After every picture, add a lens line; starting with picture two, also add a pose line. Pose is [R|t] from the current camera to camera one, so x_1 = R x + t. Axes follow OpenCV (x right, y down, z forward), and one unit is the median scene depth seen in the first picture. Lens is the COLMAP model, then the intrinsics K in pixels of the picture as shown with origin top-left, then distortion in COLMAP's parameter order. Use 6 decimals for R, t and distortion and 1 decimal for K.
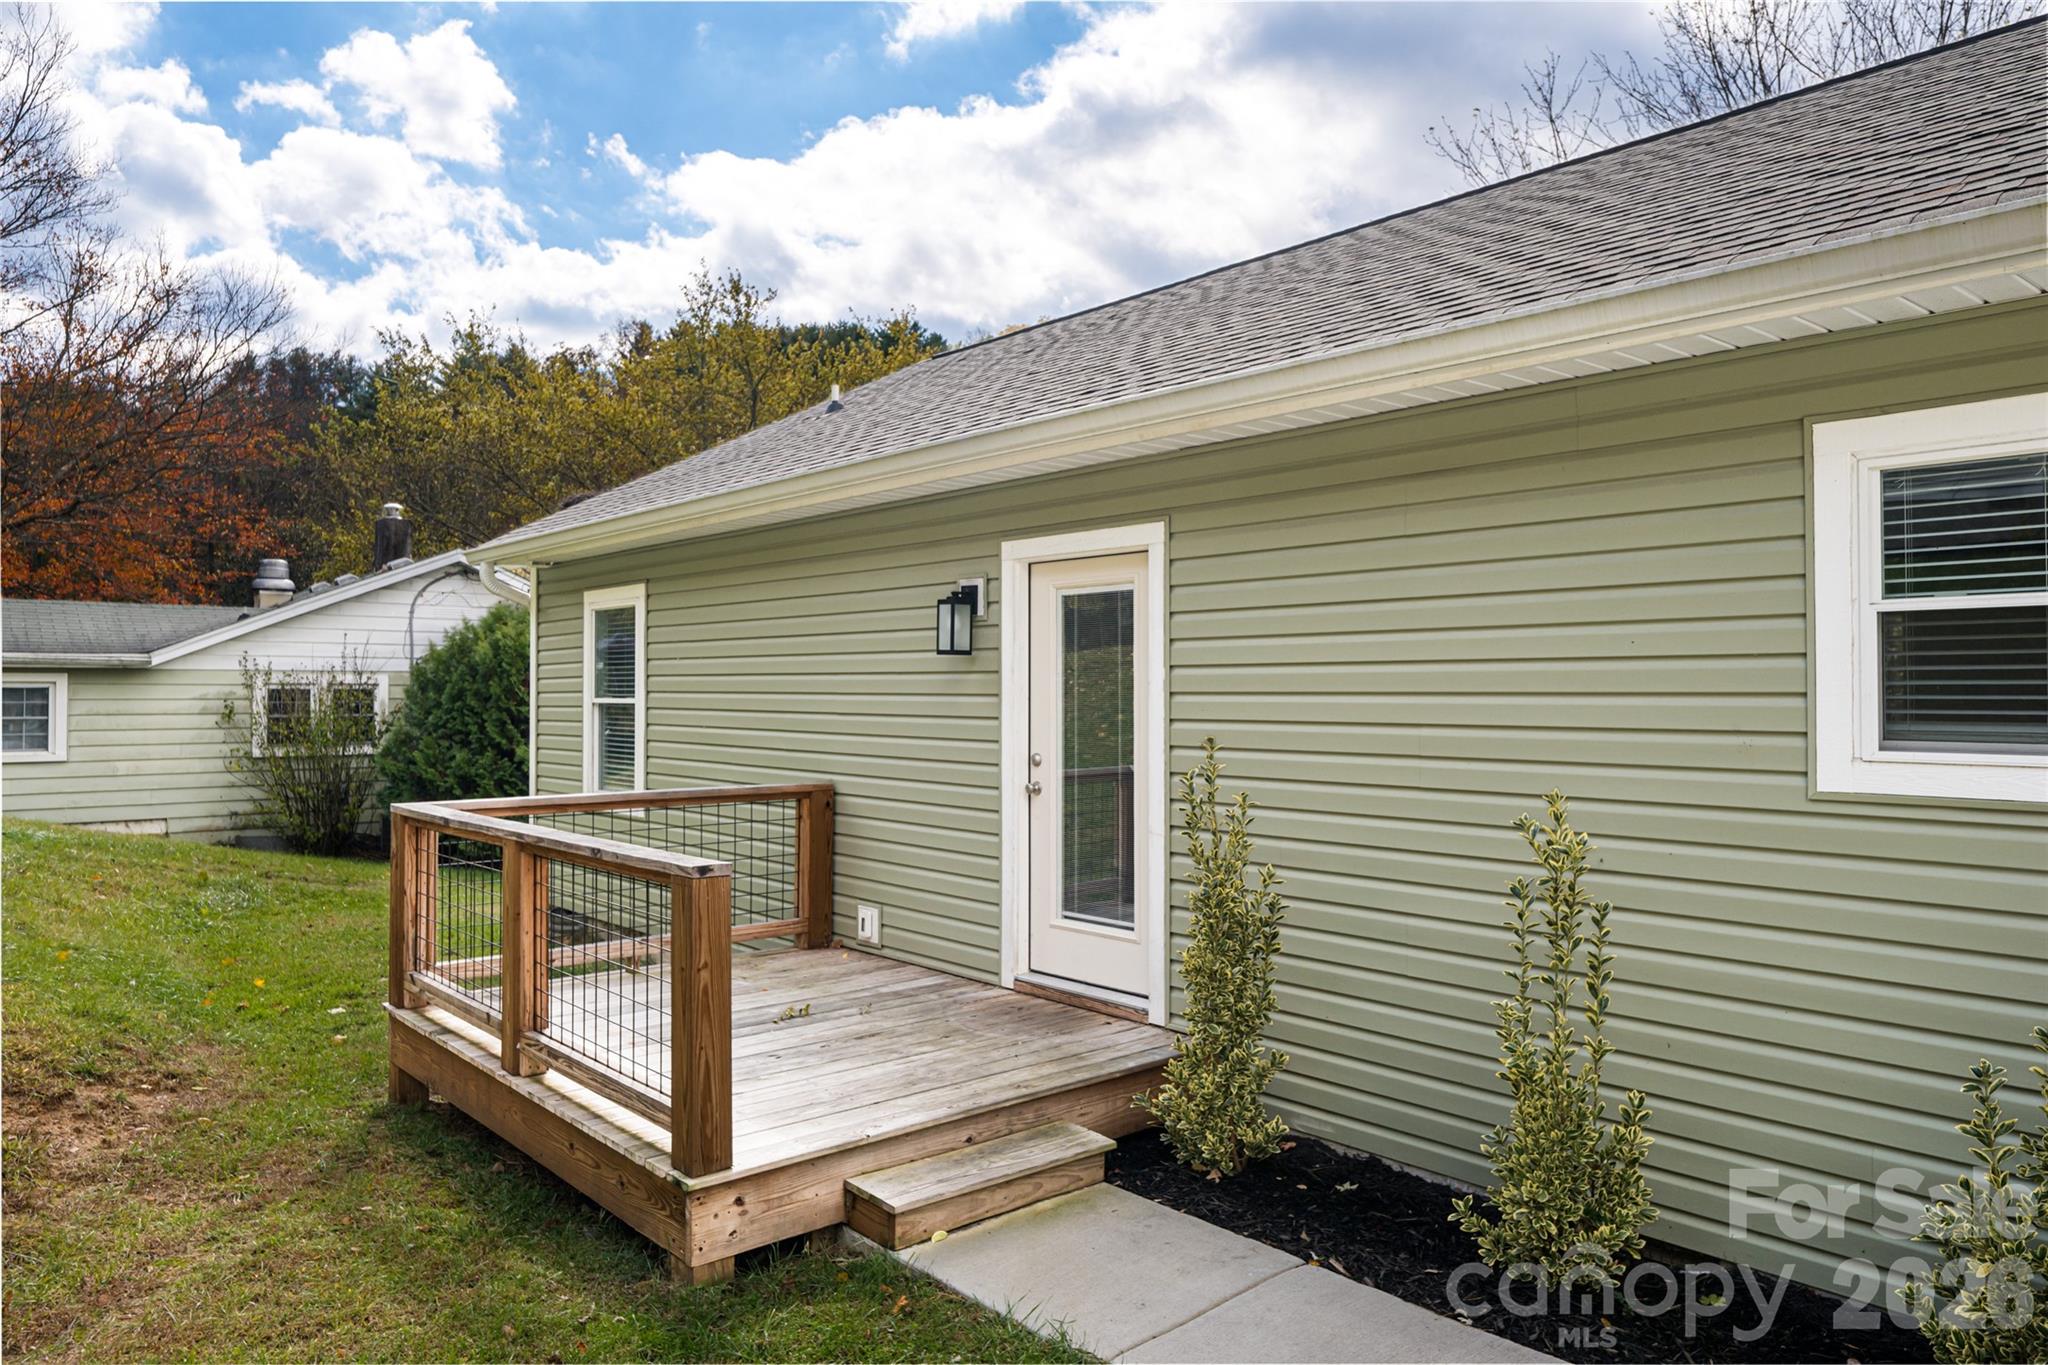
lens RADIAL K [[1403.1, 0, 962.1], [0, 1403.1, 674.9], [0, 0, 1]] dist [0.002215, -0.000682]
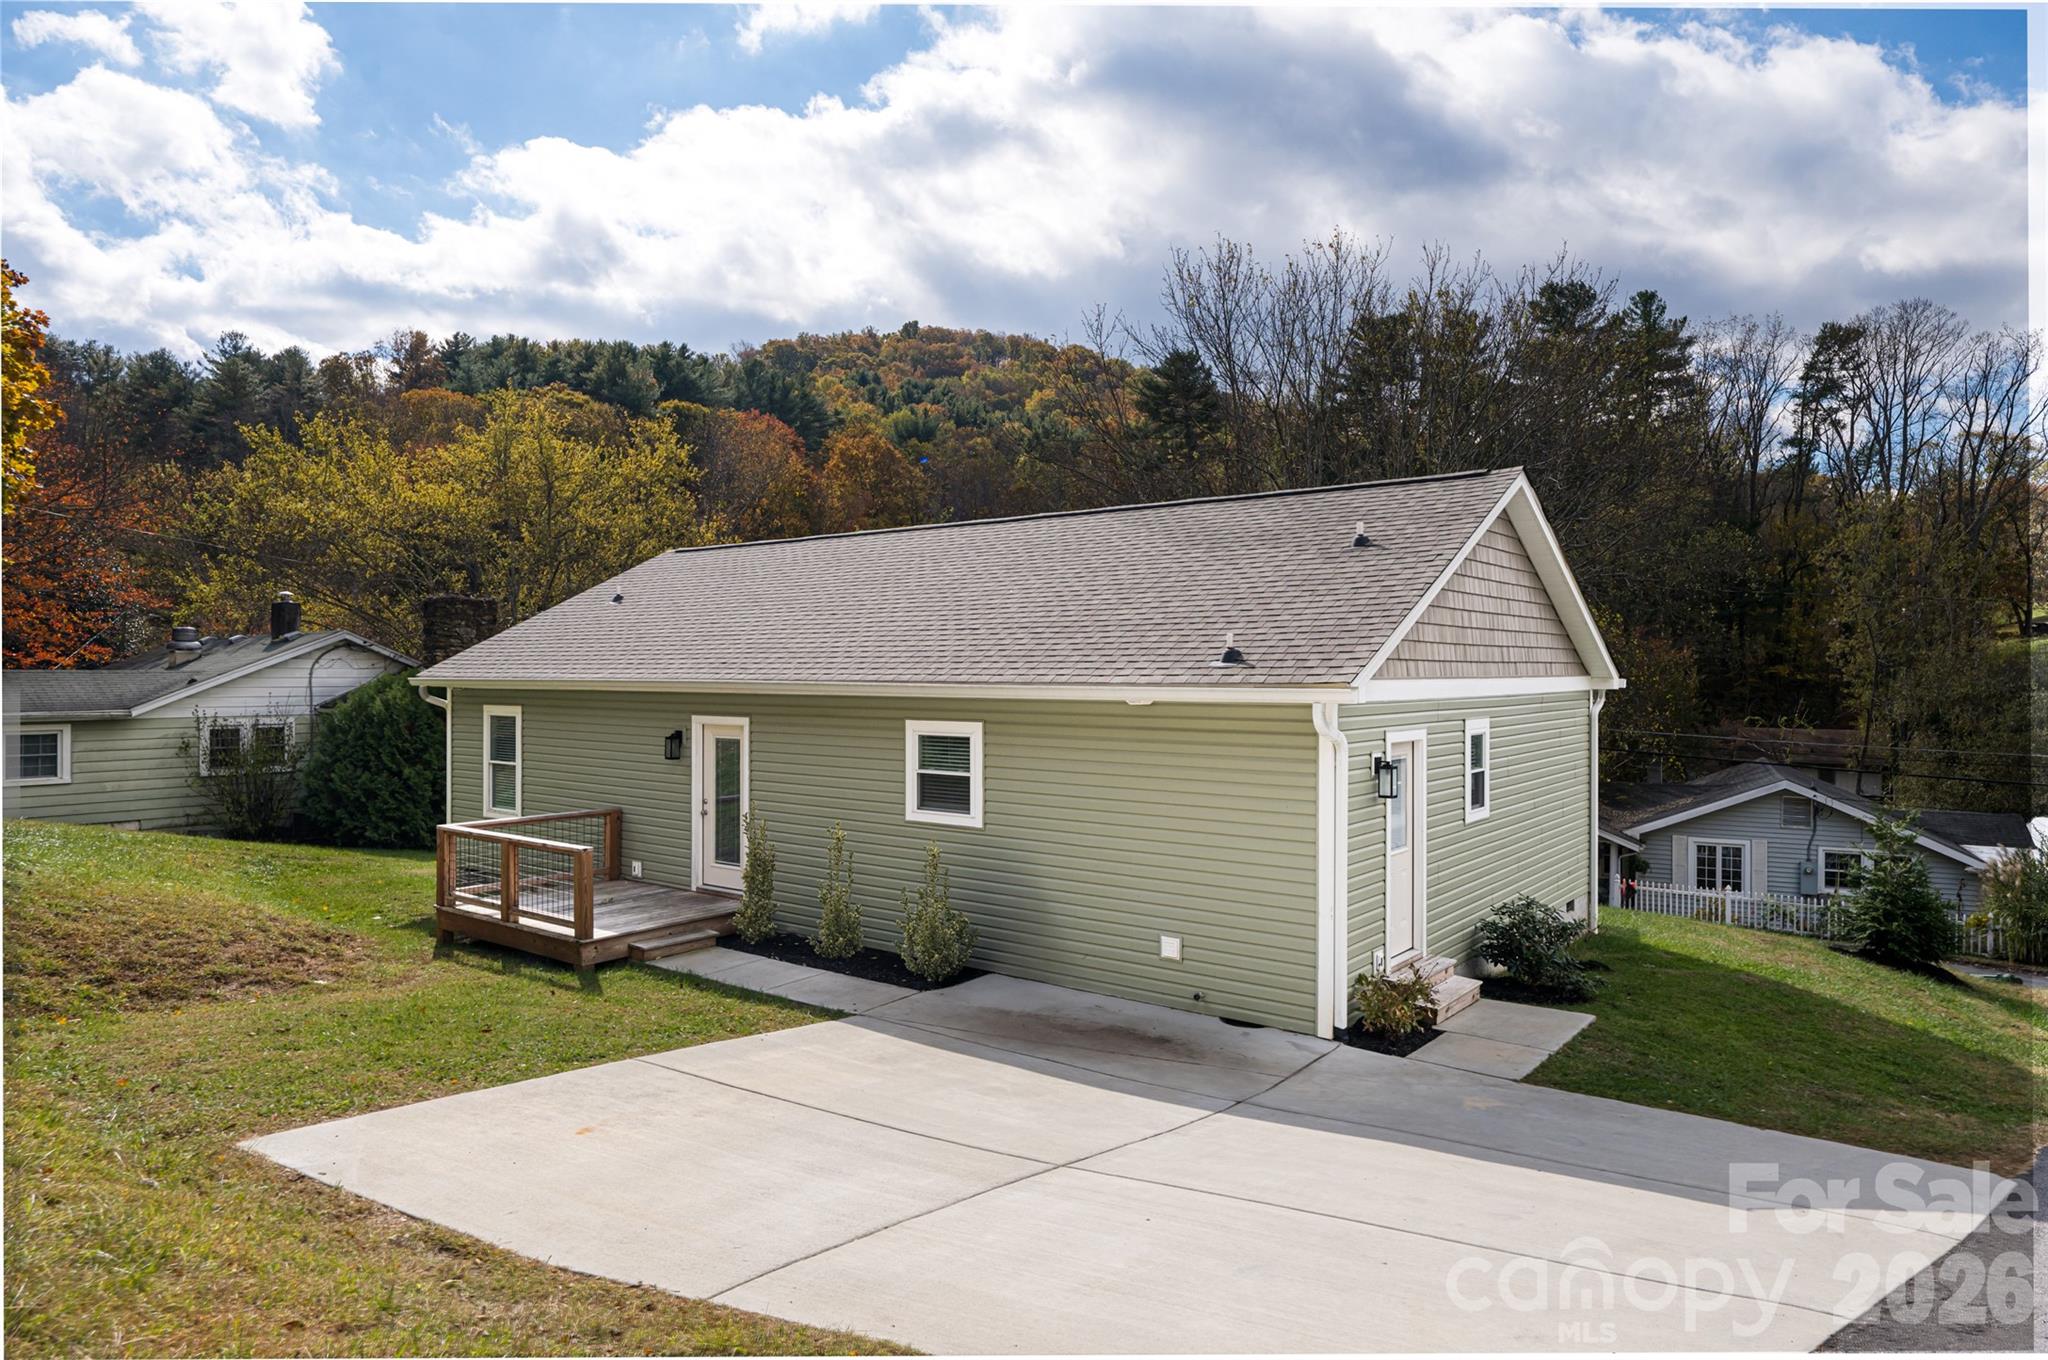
lens RADIAL K [[1237.5, 0, 1024.0], [0, 1237.5, 680.0], [0, 0, 1]] dist [0.001946, 0.000870]
pose [[0.972240, 0.002318, 0.233973, 0.056945], [-0.006884, 0.999801, 0.018703, -0.131846], [-0.233883, -0.019794, 0.972063, -0.842805]]
